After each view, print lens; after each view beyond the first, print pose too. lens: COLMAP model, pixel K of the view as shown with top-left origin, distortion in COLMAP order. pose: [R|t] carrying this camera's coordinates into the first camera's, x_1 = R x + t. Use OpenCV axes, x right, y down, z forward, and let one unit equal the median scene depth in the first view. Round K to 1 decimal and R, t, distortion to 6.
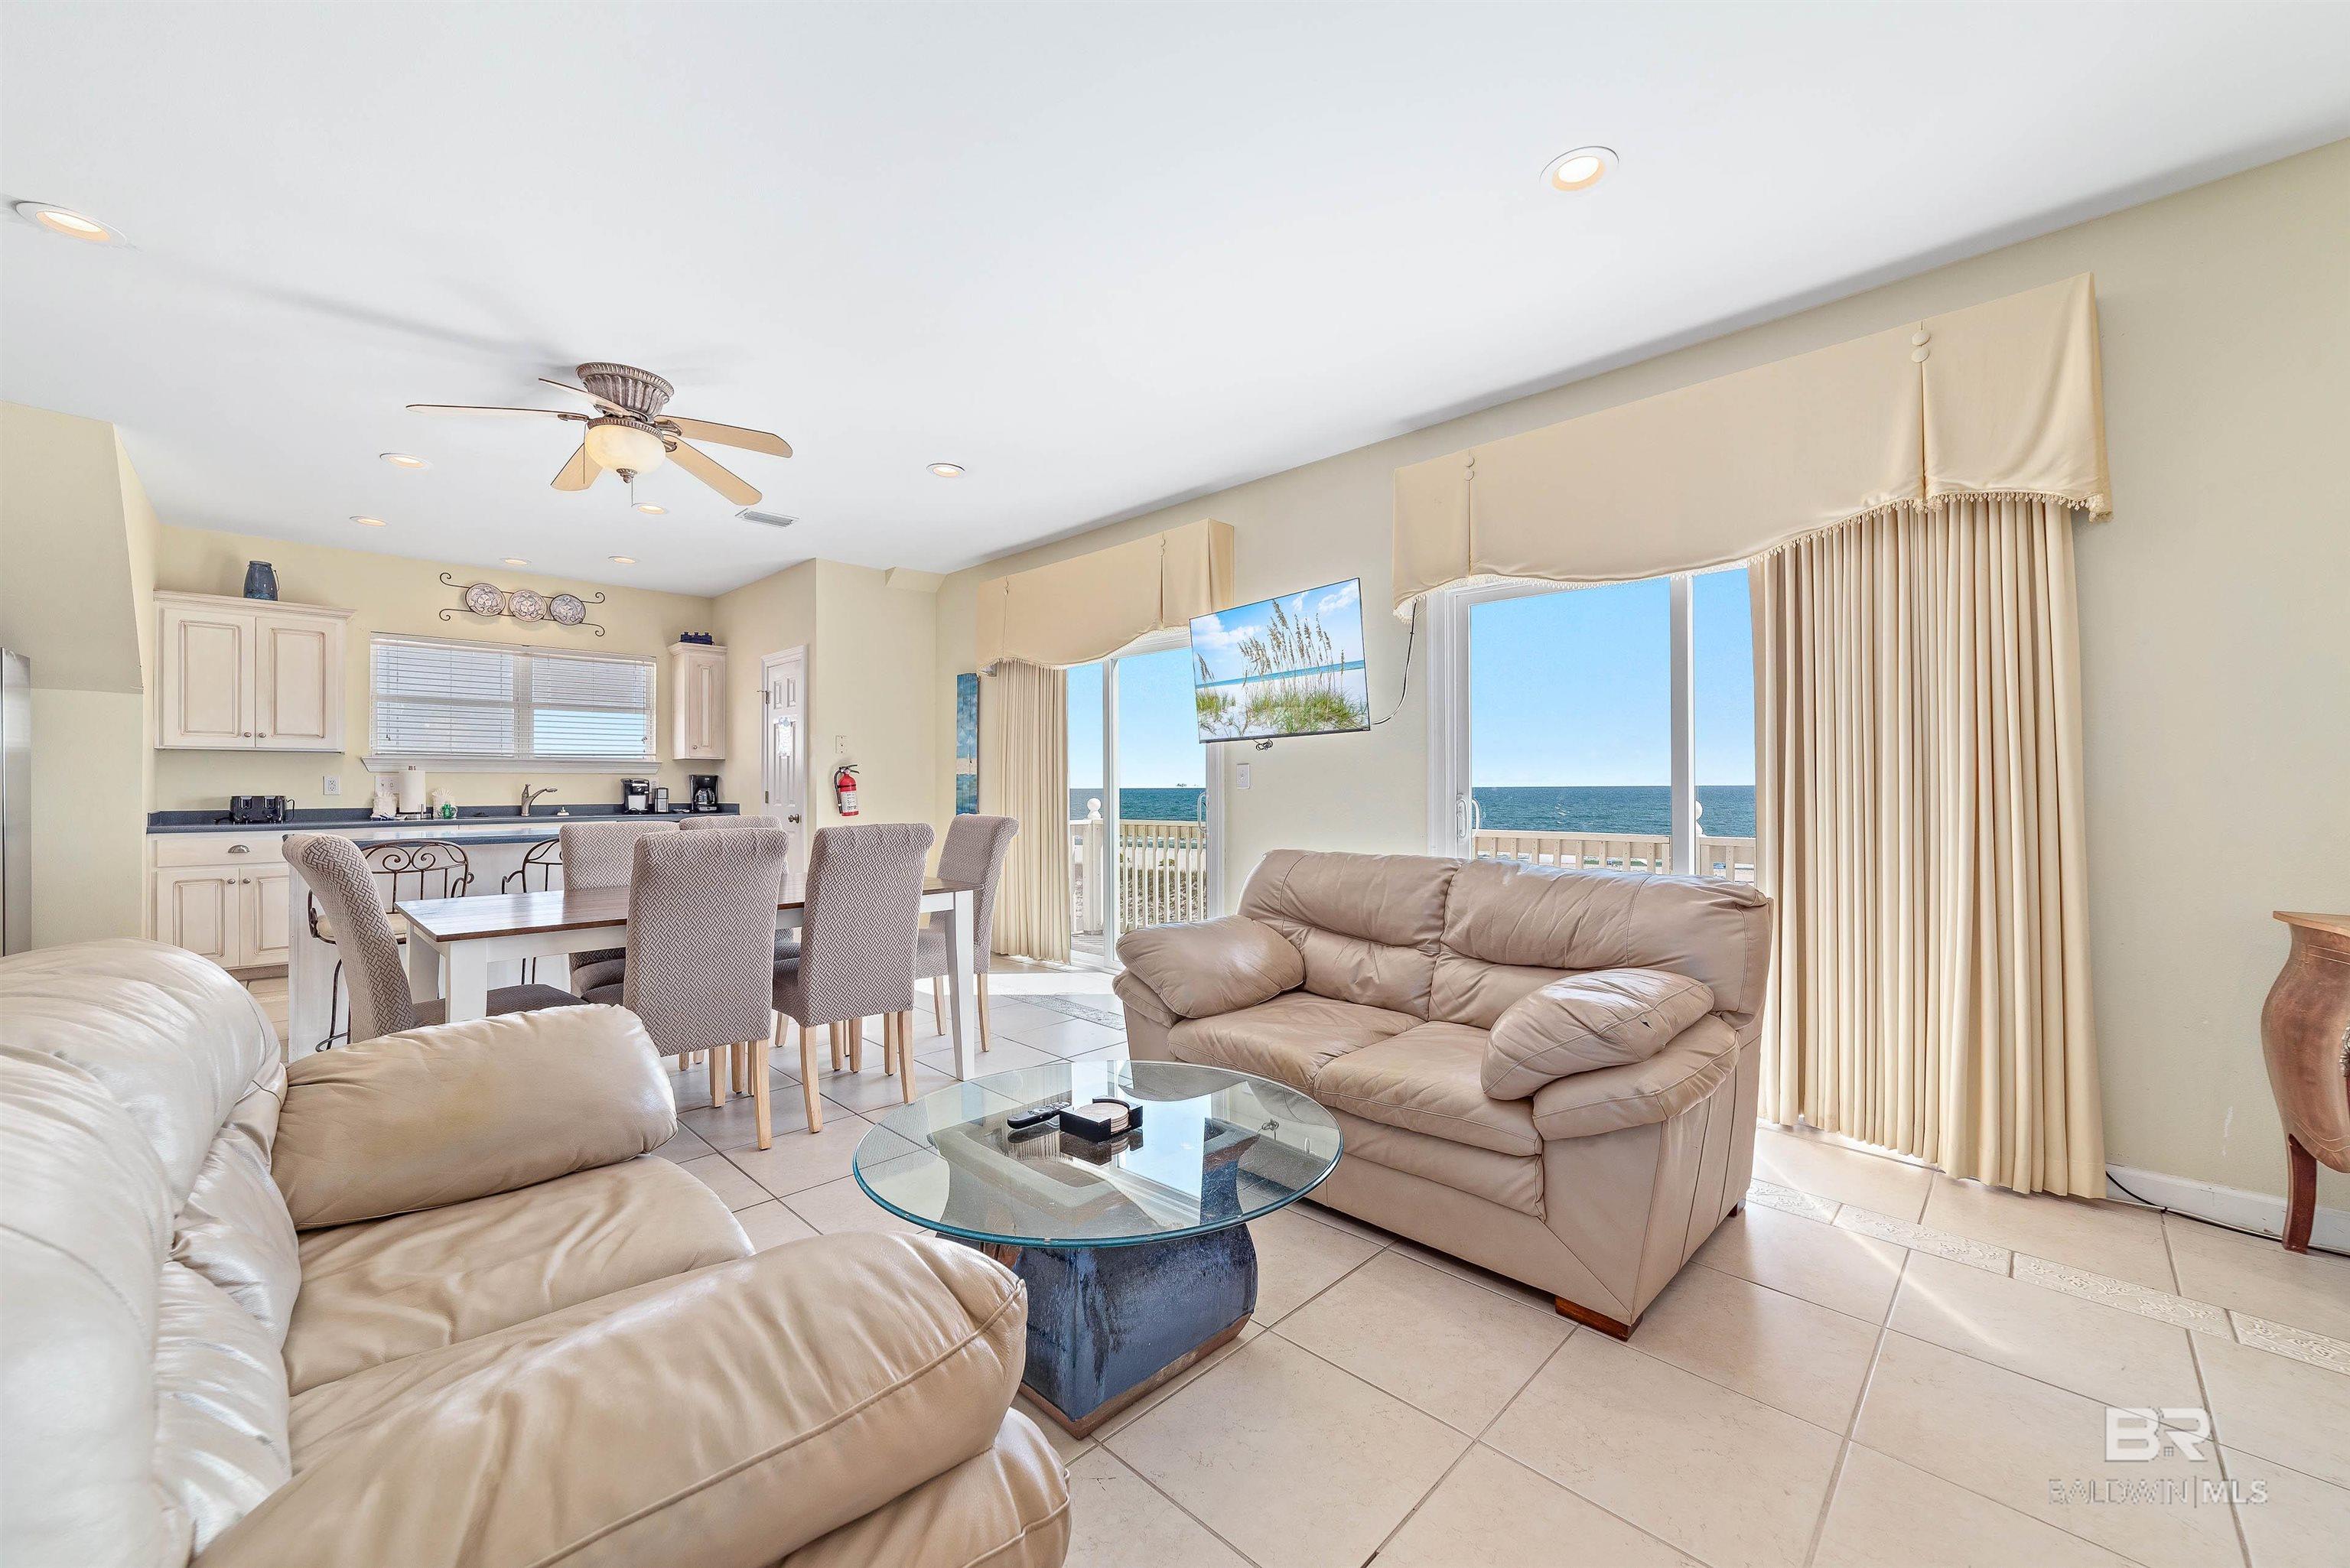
lens RADIAL K [[904.4, 0, 1165.6], [0, 904.4, 774.3], [0, 0, 1]] dist [-0.018404, 0.003298]
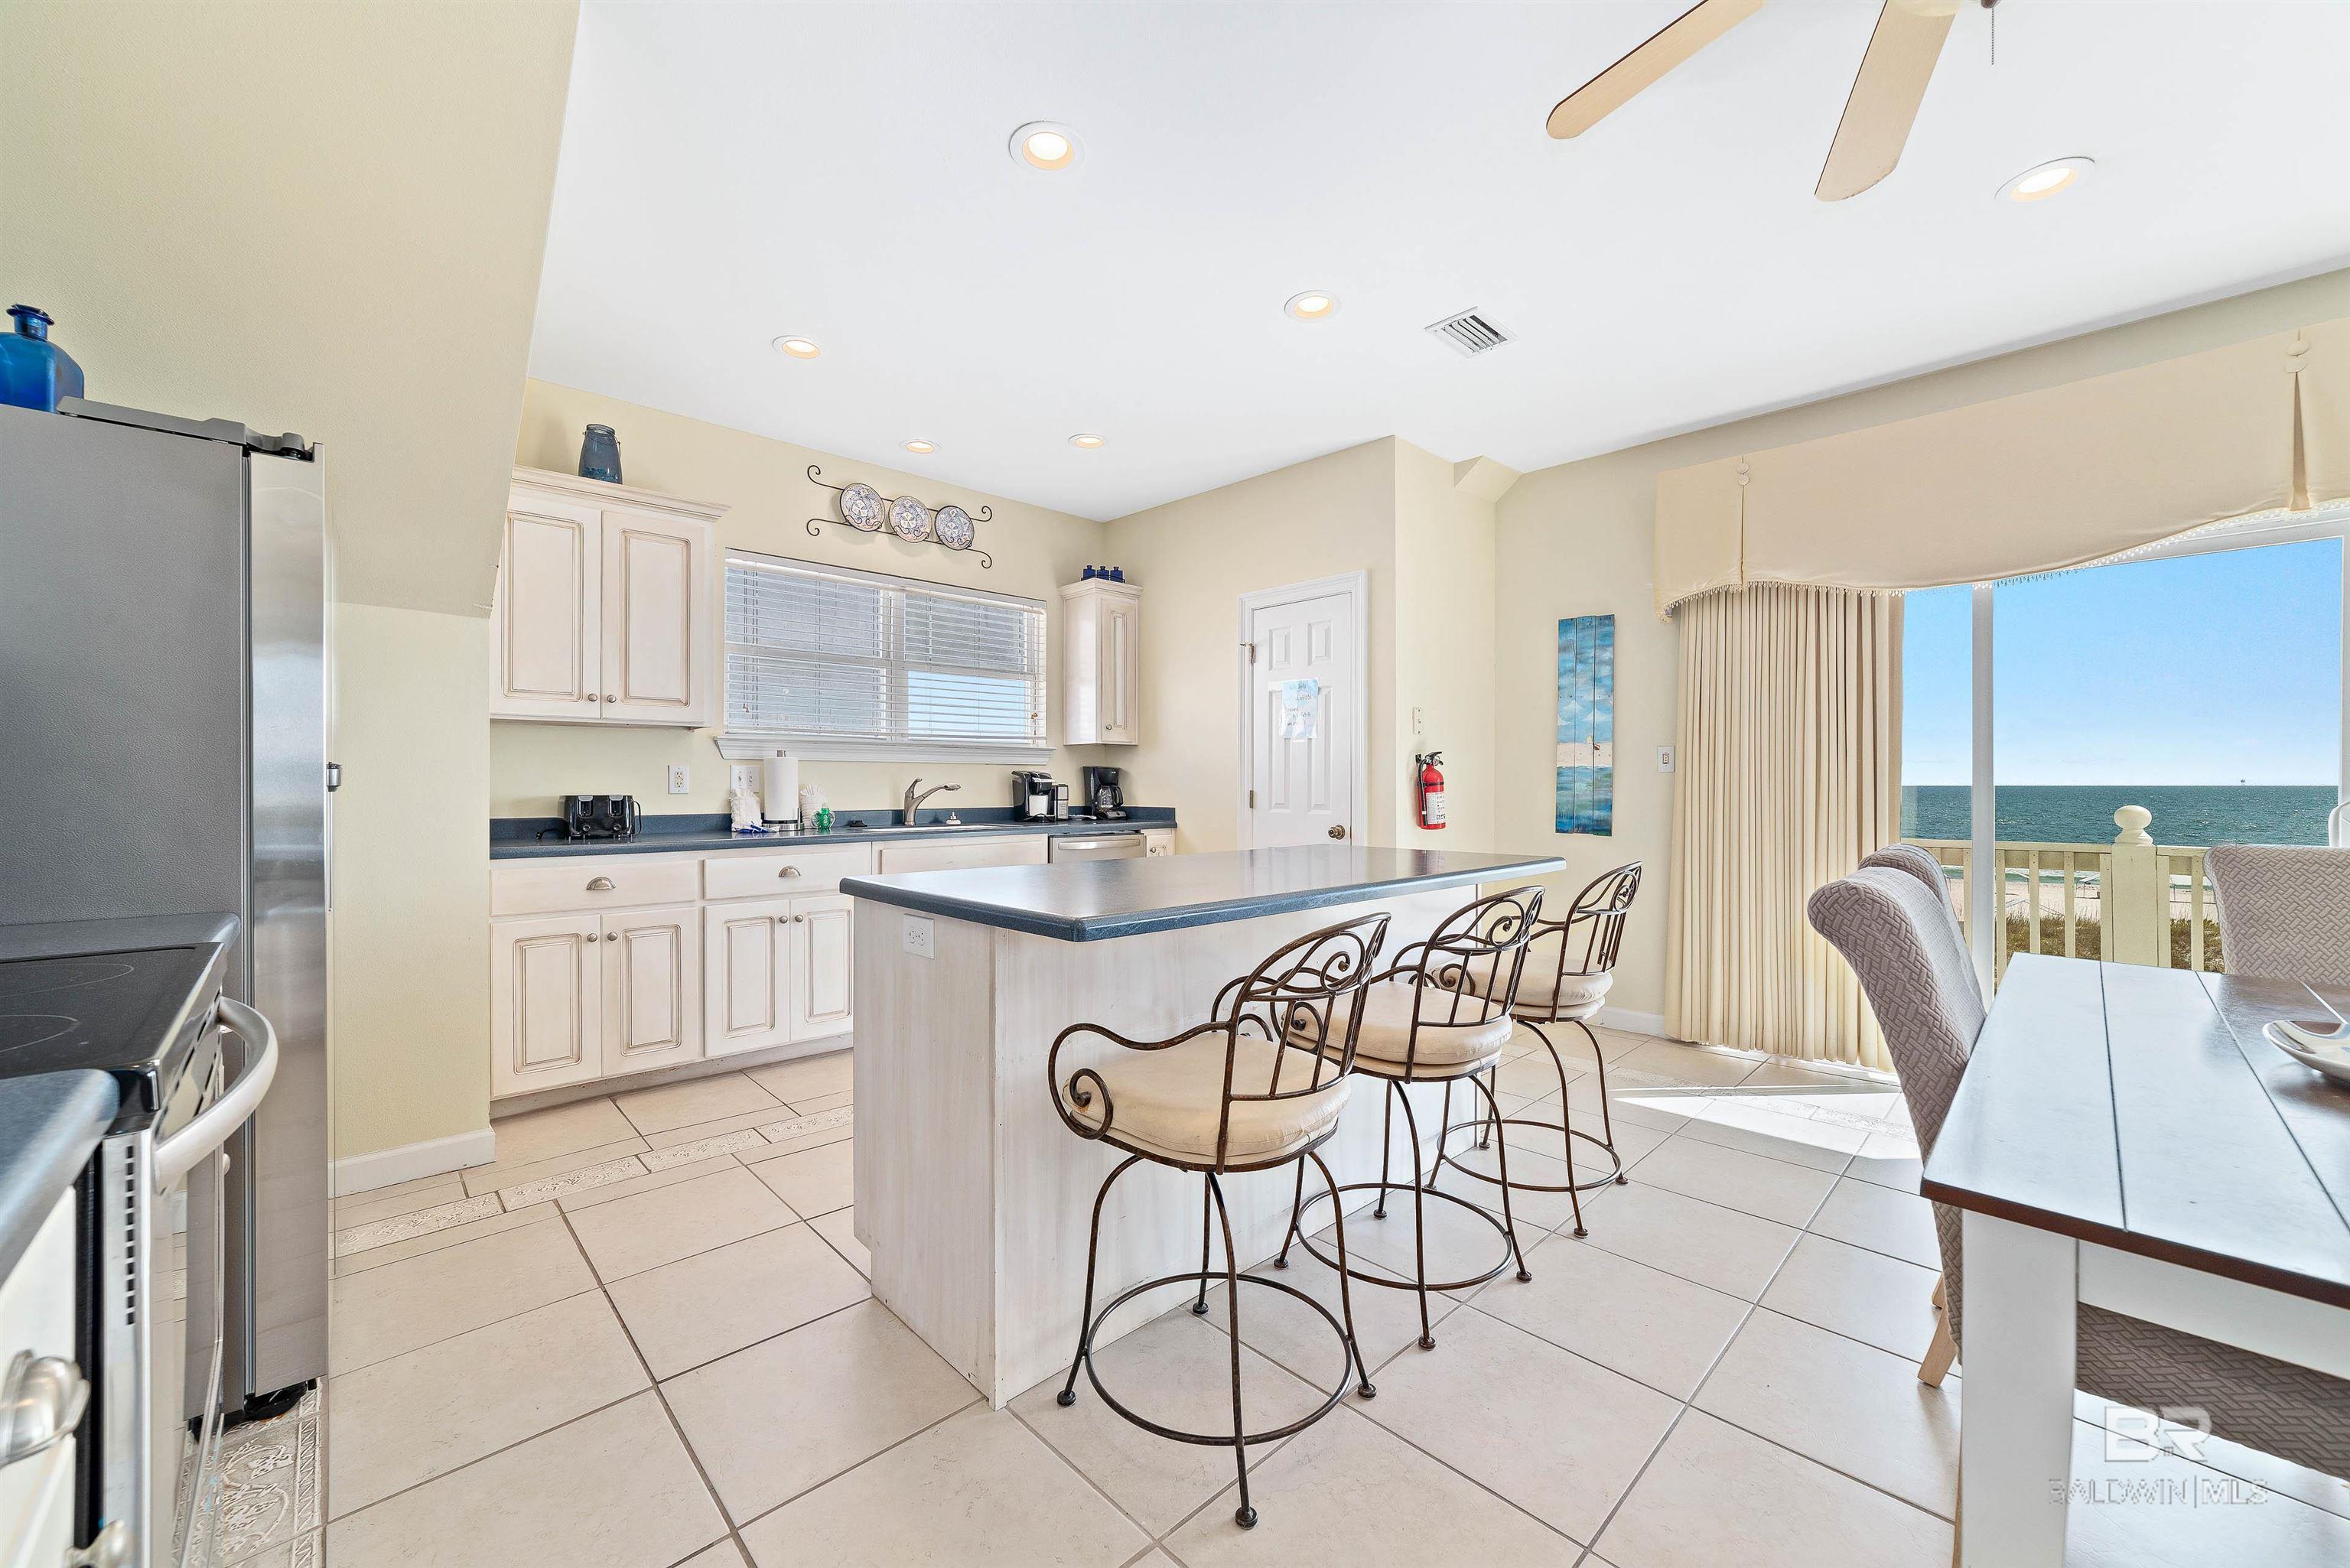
lens RADIAL K [[904.4, 0, 1137.9], [0, 904.4, 774.5], [0, 0, 1]] dist [-0.018404, 0.003298]
pose [[0.999590, 0.003890, -0.028358, -0.611982], [-0.003795, 0.999987, 0.003389, 0.005604], [0.028371, -0.003280, 0.999592, 0.370206]]
